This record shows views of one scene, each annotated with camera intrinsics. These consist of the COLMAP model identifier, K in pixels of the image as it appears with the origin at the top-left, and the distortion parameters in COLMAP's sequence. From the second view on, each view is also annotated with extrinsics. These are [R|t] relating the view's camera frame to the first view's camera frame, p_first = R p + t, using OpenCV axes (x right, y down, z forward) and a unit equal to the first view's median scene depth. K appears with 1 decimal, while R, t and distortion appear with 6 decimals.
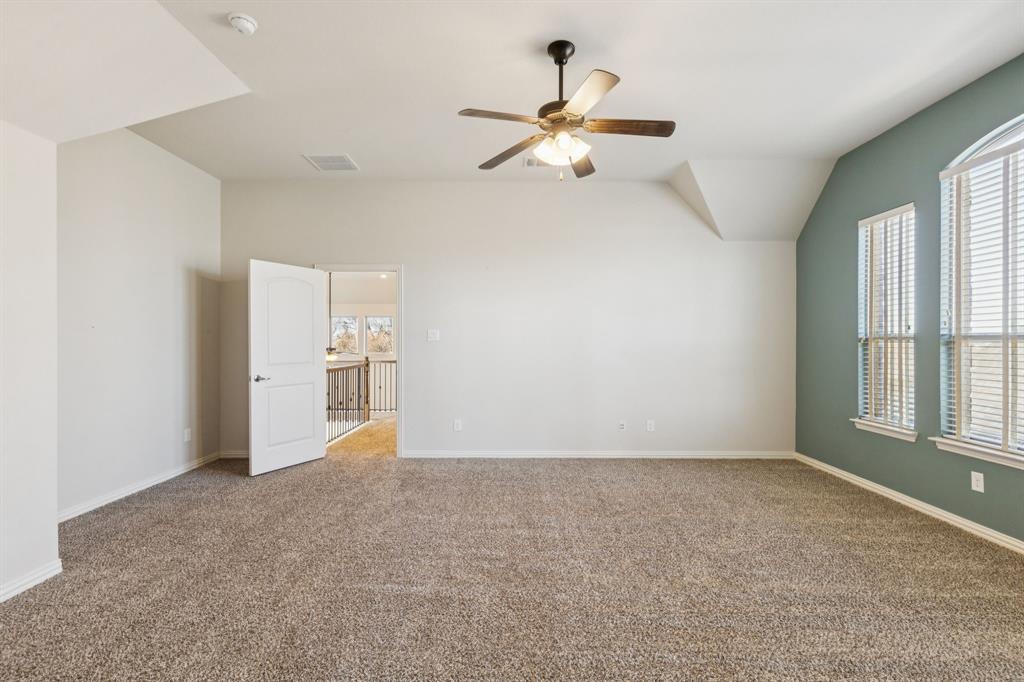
lens RADIAL K [[463.7, 0, 519.2], [0, 463.7, 335.7], [0, 0, 1]] dist [0.003254, -0.000162]
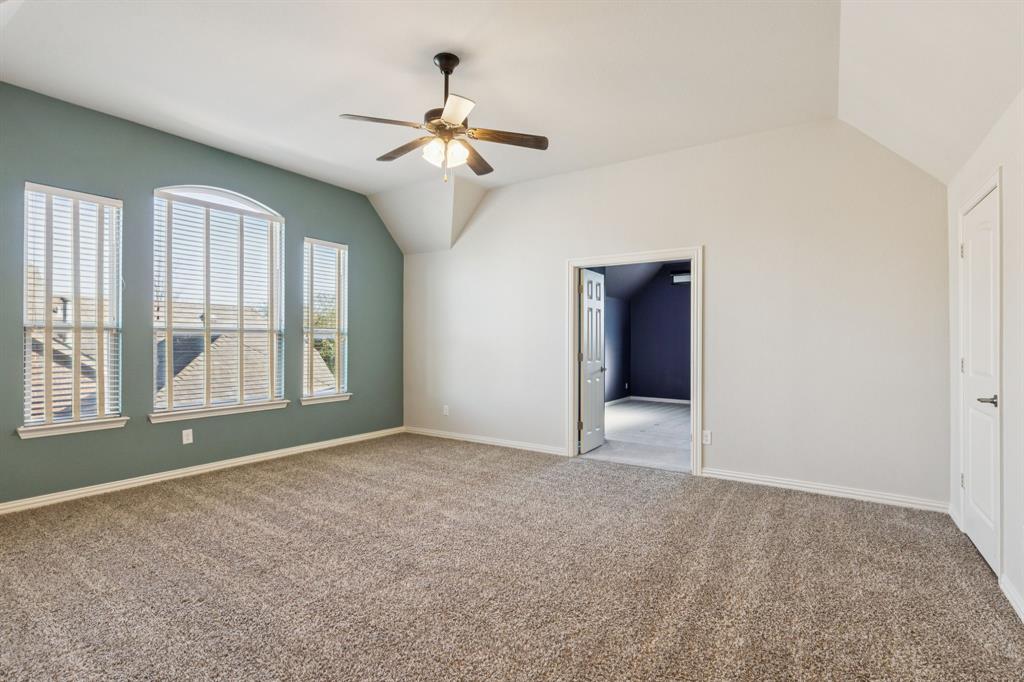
lens RADIAL K [[463.7, 0, 519.2], [0, 463.7, 335.7], [0, 0, 1]] dist [0.003254, -0.000162]
pose [[-0.822267, 0.001616, 0.569100, -0.576270], [-0.010800, 0.999772, -0.018442, 0.034132], [-0.569000, -0.021311, -0.822061, 1.554423]]
